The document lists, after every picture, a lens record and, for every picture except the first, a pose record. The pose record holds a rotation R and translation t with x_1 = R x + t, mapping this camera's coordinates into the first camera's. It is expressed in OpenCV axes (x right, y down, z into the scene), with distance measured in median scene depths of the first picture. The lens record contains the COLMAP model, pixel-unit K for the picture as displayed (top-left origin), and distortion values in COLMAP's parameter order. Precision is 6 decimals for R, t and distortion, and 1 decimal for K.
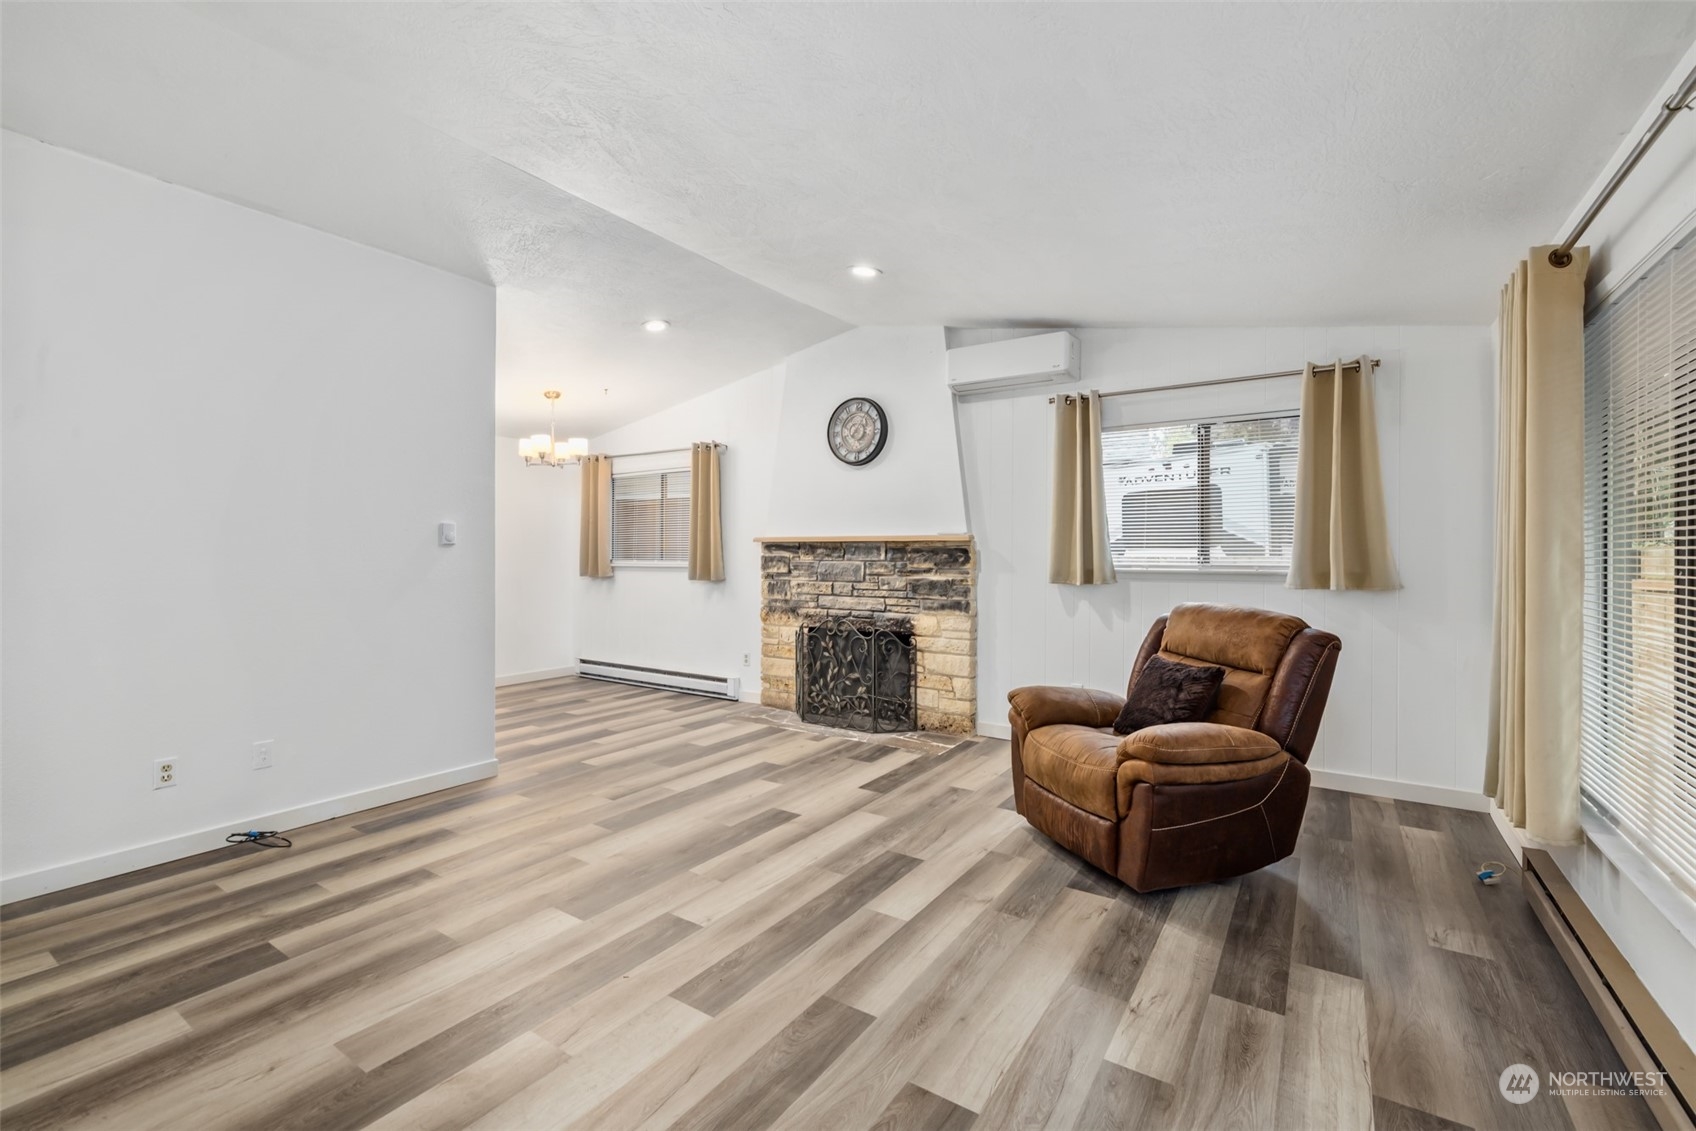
lens RADIAL K [[723.6, 0, 840.5], [0, 723.6, 548.0], [0, 0, 1]] dist [0.001626, 0.000267]
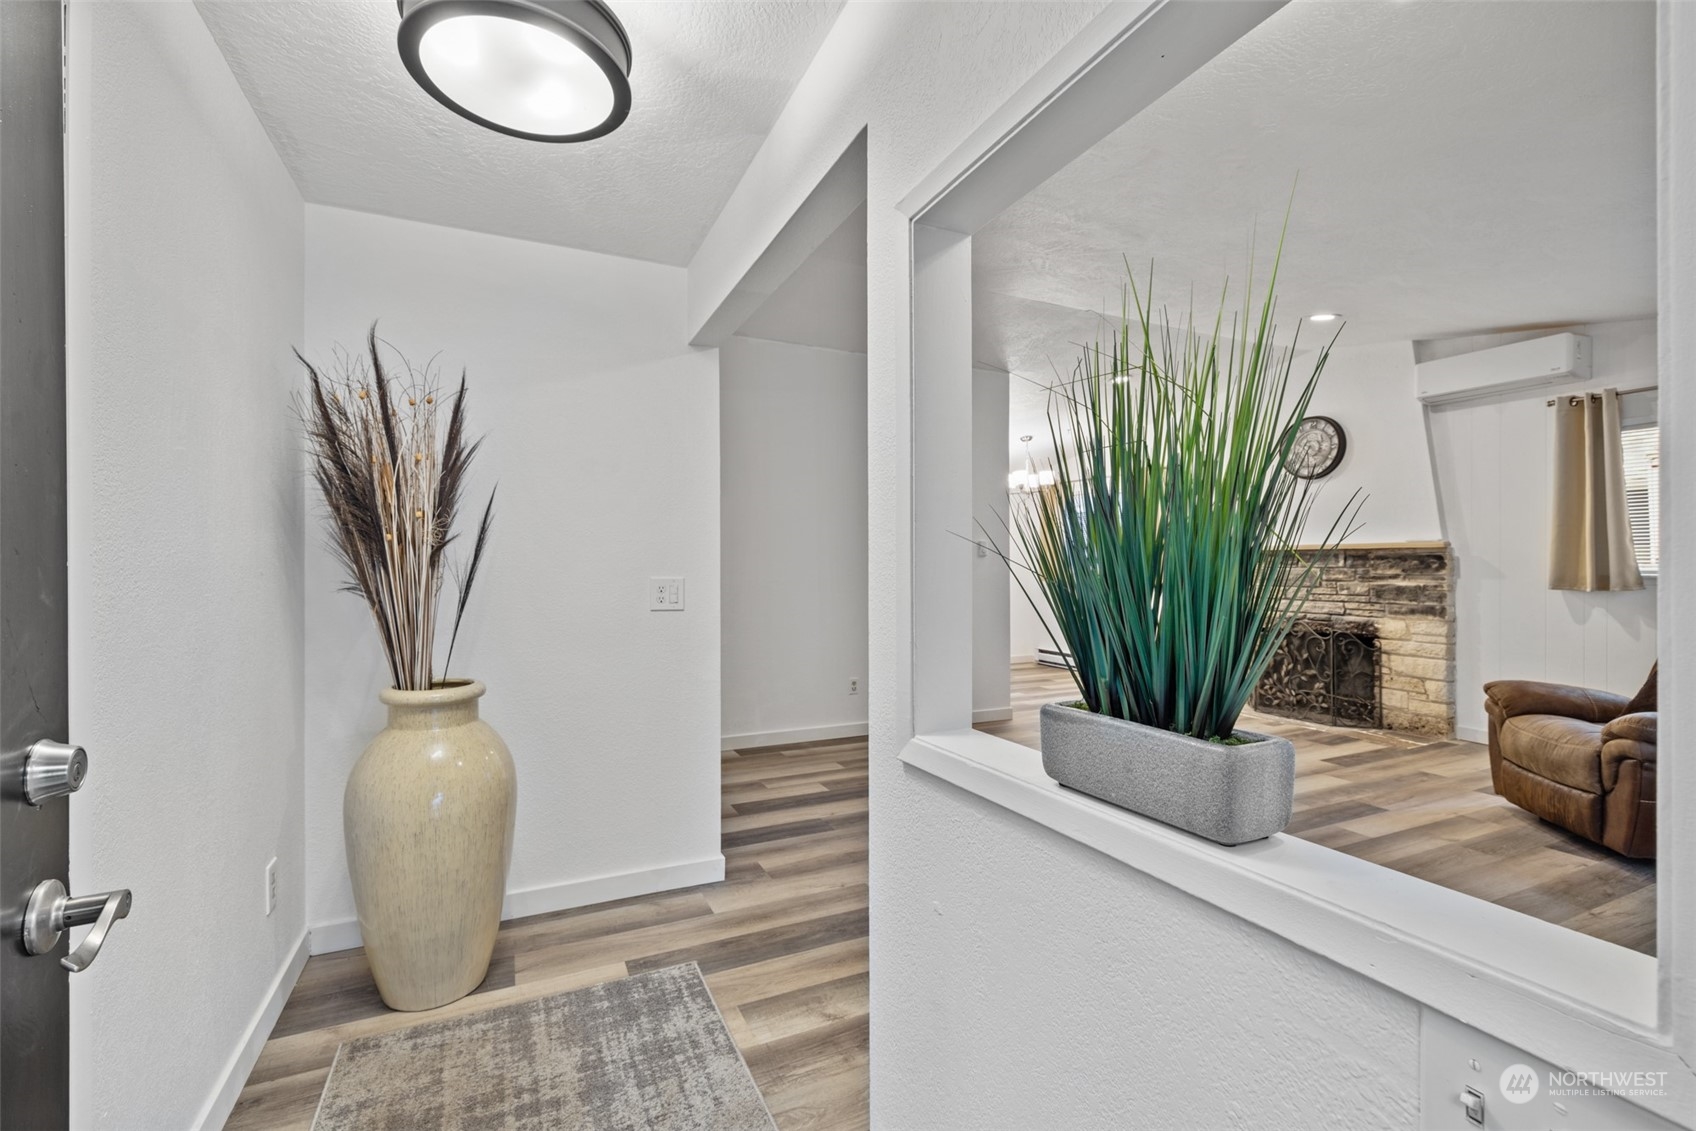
lens RADIAL K [[715.3, 0, 844.3], [0, 715.3, 561.5], [0, 0, 1]] dist [0.000901, 0.000199]
pose [[0.857578, -0.006104, -0.514318, -0.039609], [0.007941, 0.999968, 0.001373, 0.002663], [0.514293, -0.005261, 0.857598, -0.407371]]
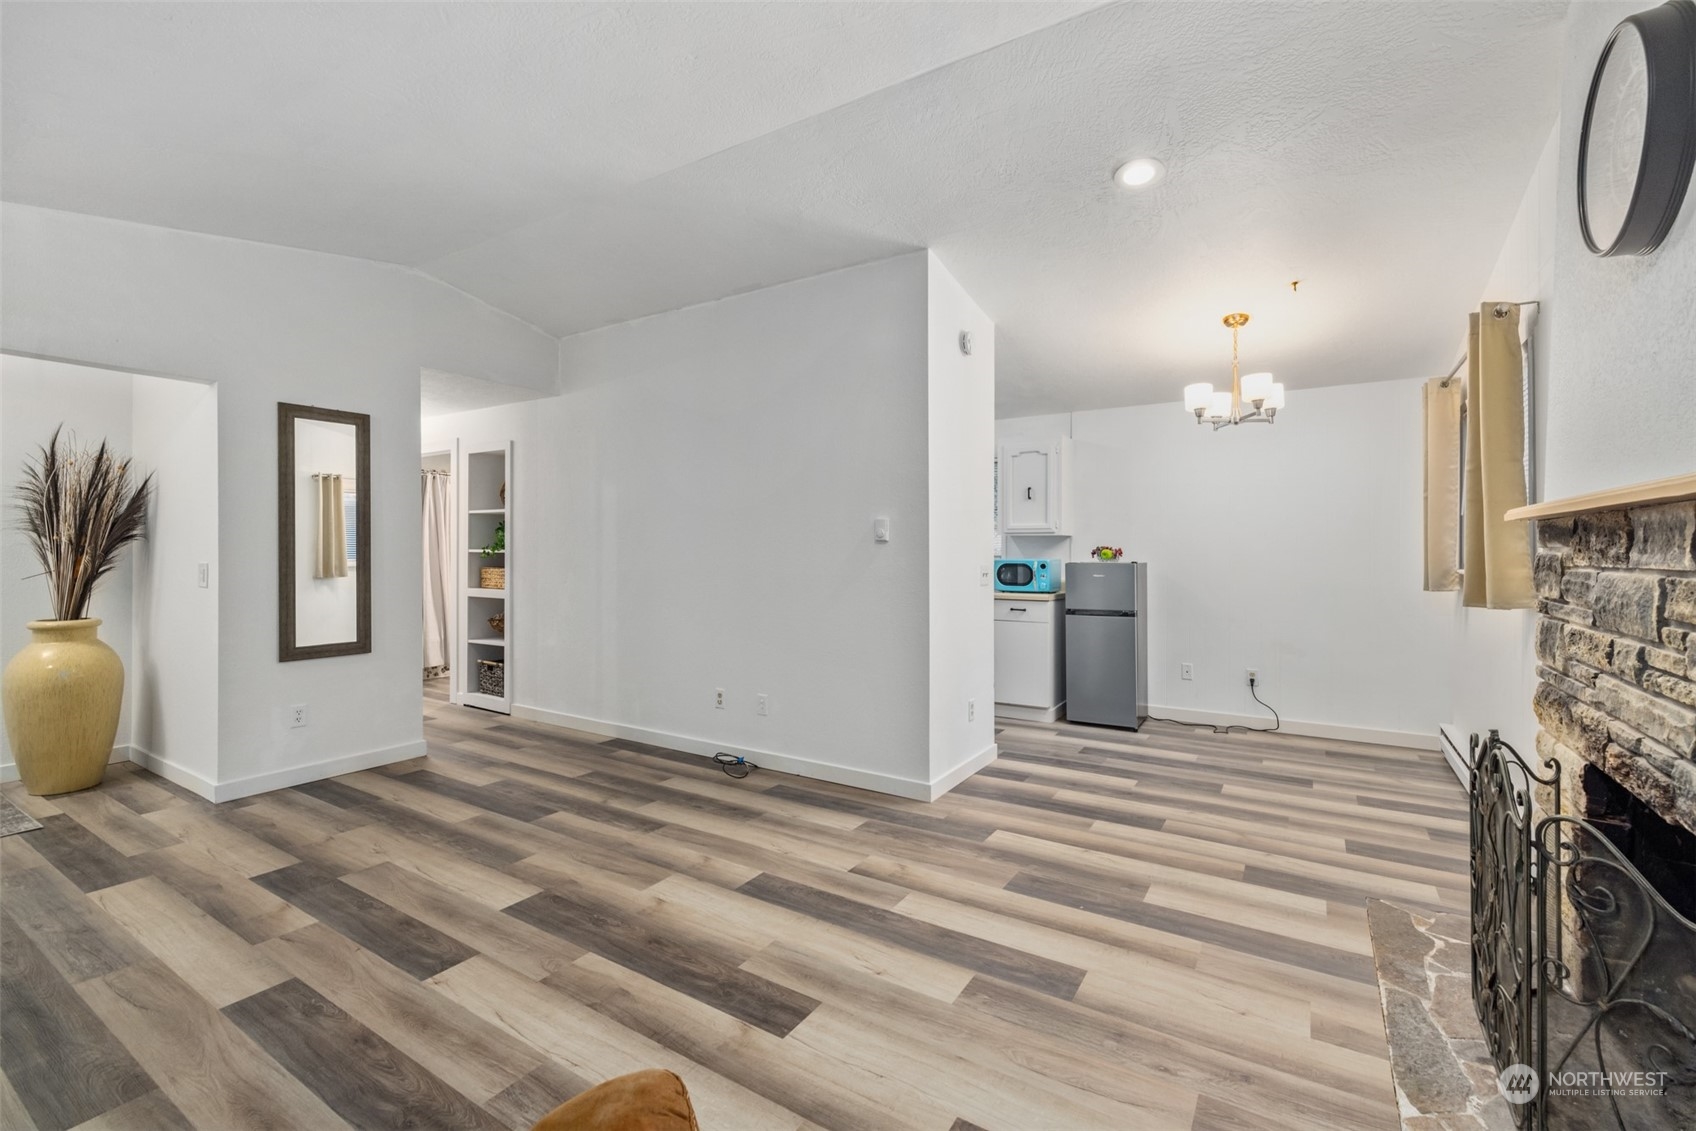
lens RADIAL K [[729.4, 0, 844.6], [0, 729.4, 556.7], [0, 0, 1]] dist [0.002411, -0.000213]
pose [[0.029494, 0.002899, -0.999561, 0.457090], [0.007799, 0.999965, 0.003131, 0.013259], [0.999535, -0.007887, 0.029470, 0.977276]]
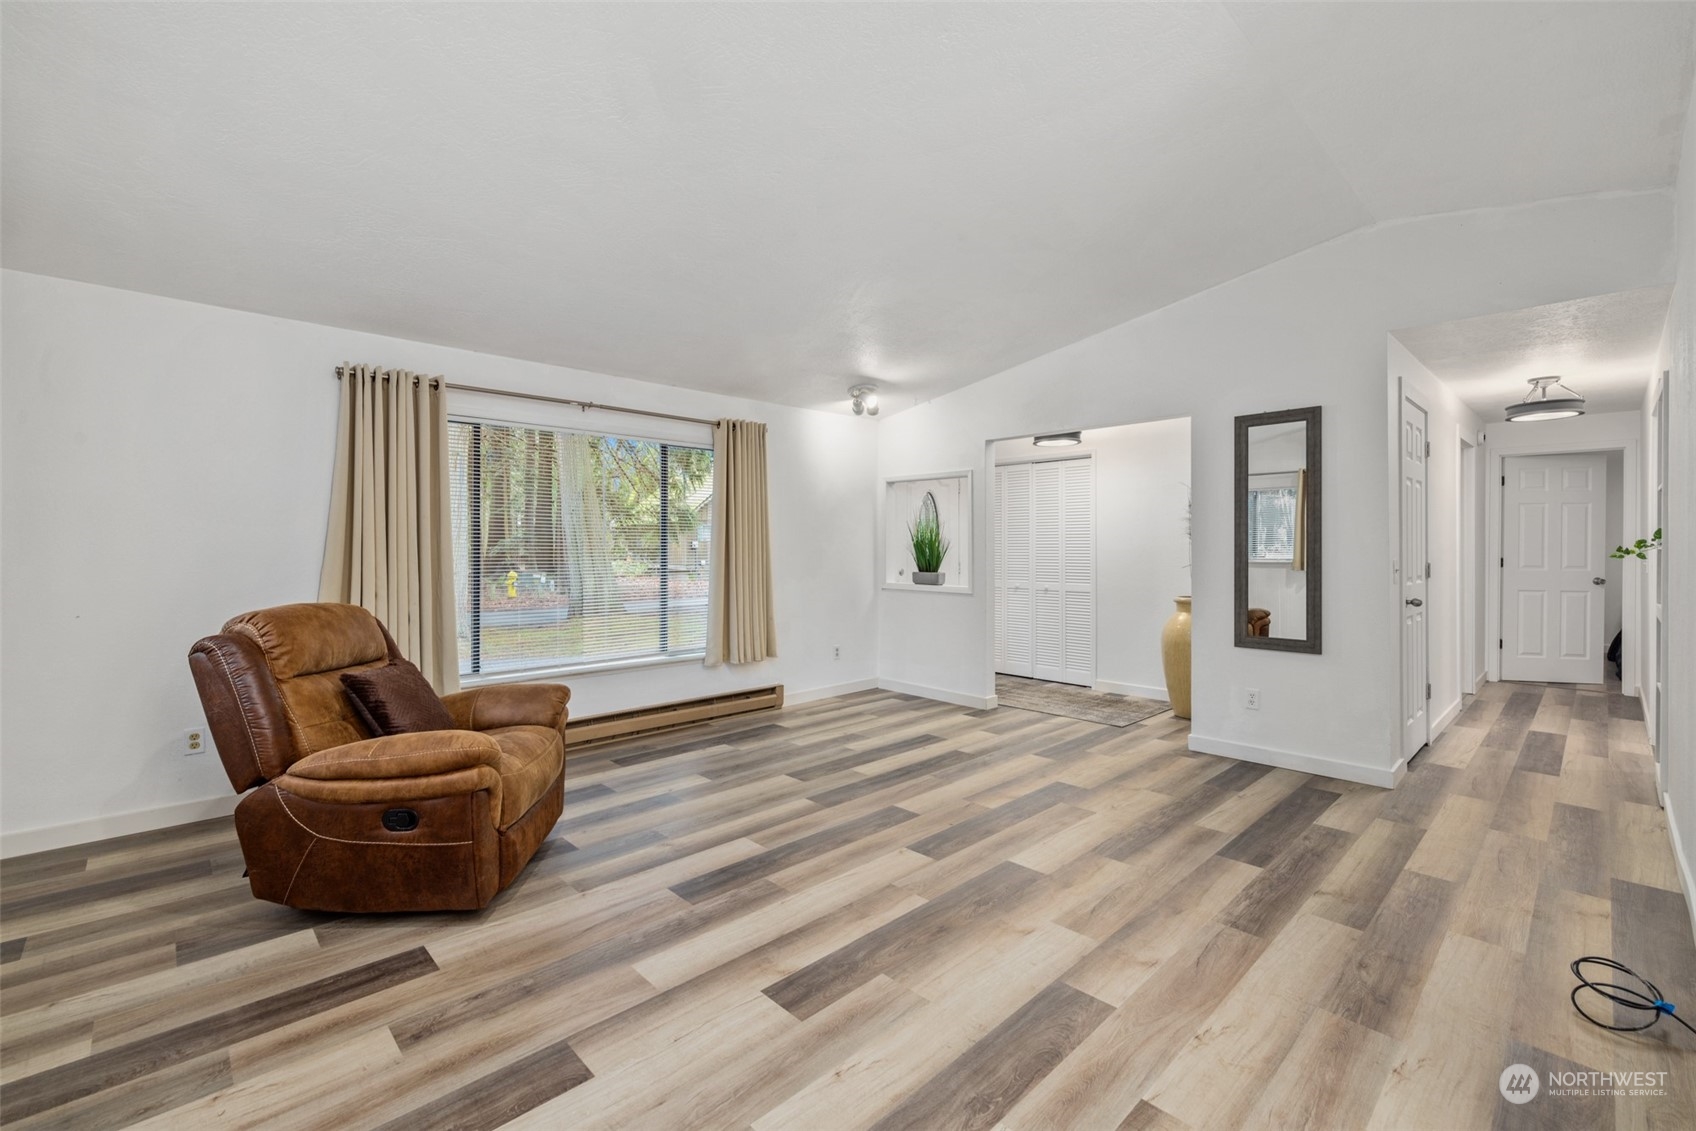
lens RADIAL K [[723.6, 0, 840.5], [0, 723.6, 548.0], [0, 0, 1]] dist [0.001626, 0.000267]
pose [[-0.977277, -0.001225, 0.211961, -0.226890], [-0.003536, 0.999938, -0.010525, 0.016525], [-0.211935, -0.011036, -0.977221, 1.477578]]
